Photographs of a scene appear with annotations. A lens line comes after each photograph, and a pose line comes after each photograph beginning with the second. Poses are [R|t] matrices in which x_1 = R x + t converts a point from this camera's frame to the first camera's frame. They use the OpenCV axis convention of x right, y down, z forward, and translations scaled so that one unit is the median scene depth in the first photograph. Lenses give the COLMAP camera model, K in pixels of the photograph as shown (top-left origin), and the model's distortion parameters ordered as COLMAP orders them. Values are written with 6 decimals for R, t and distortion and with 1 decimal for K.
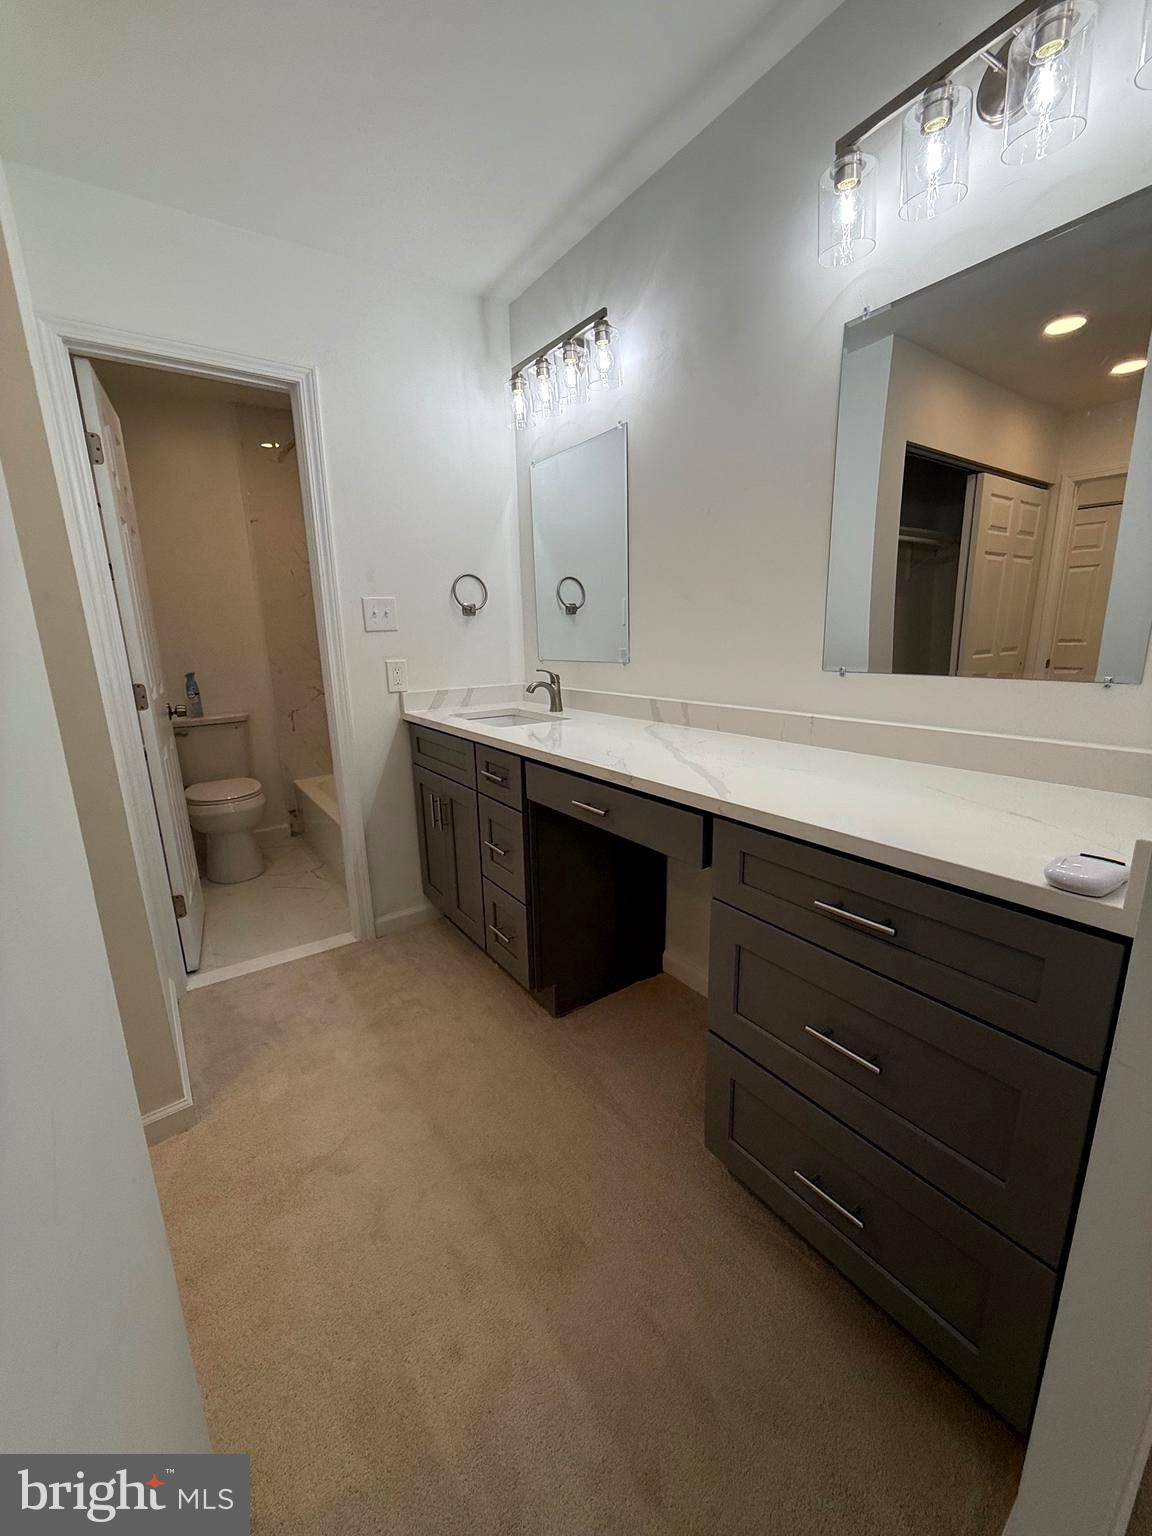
lens RADIAL K [[609.7, 0, 582.6], [0, 609.7, 776.5], [0, 0, 1]] dist [-0.001706, 0.000795]
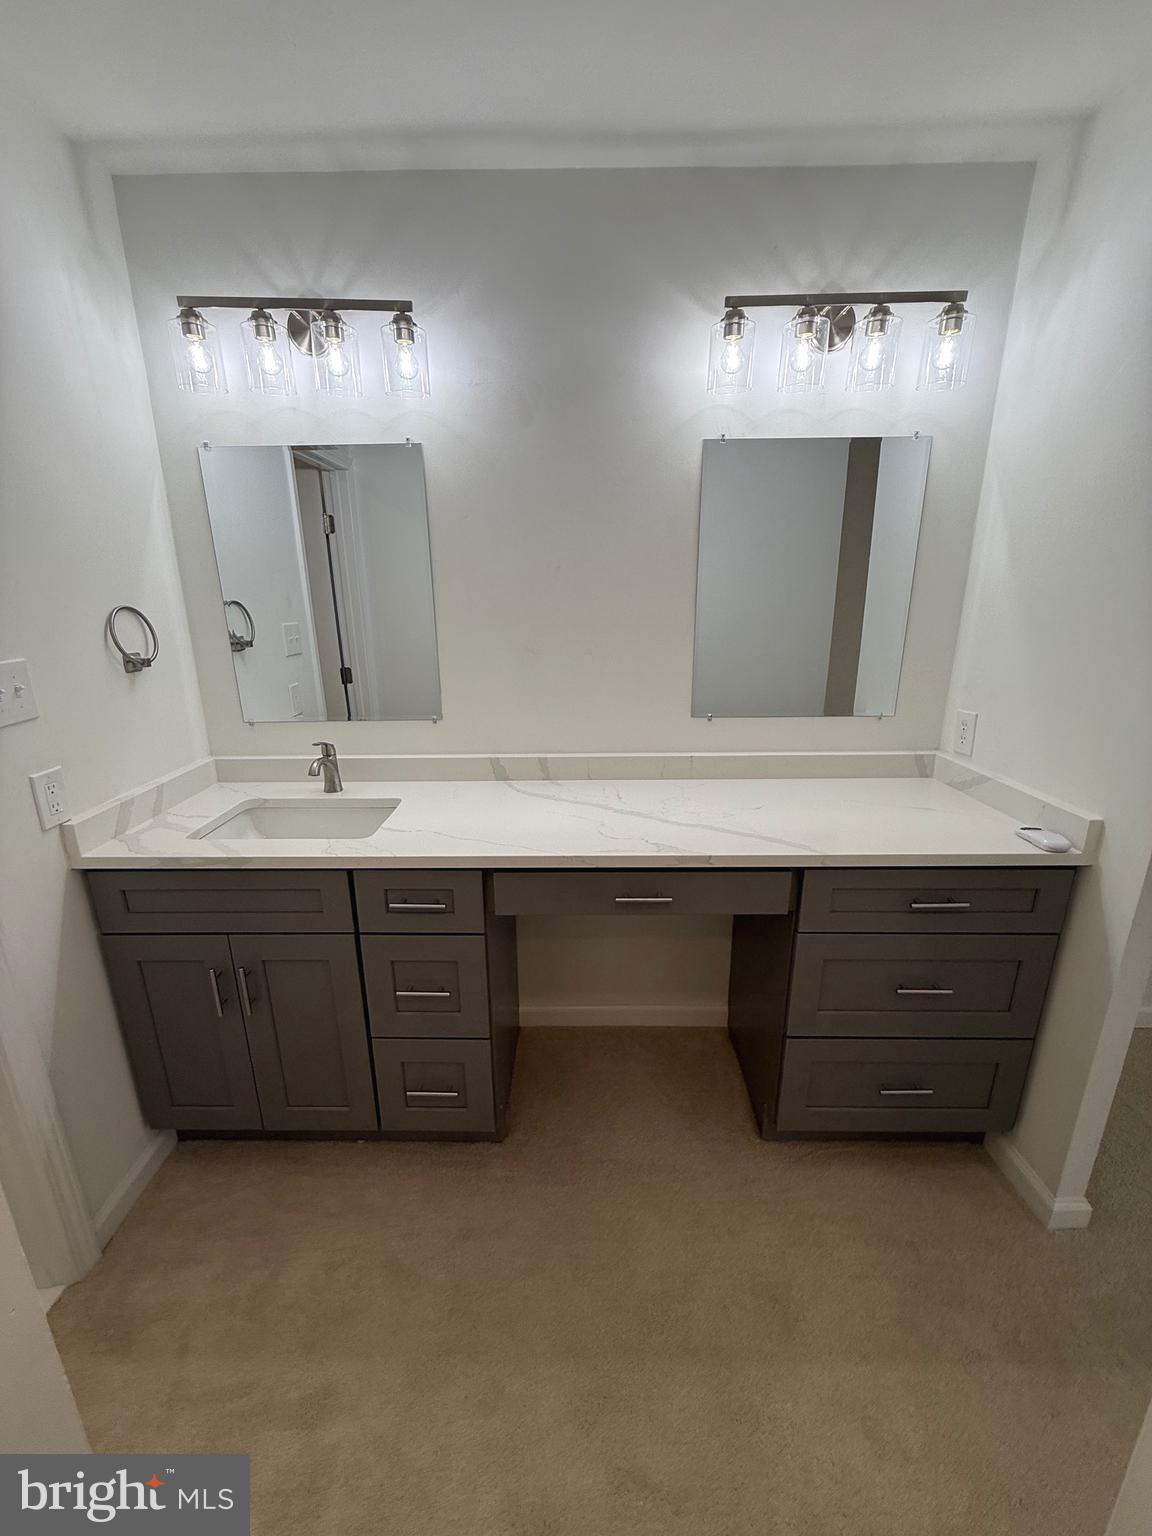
lens RADIAL K [[609.7, 0, 581.5], [0, 609.7, 762.7], [0, 0, 1]] dist [-0.001706, 0.000795]
pose [[0.586497, -0.206871, 0.783087, -0.509898], [0.185558, 0.975436, 0.118710, -0.197090], [-0.788409, 0.075685, 0.610477, 0.323974]]
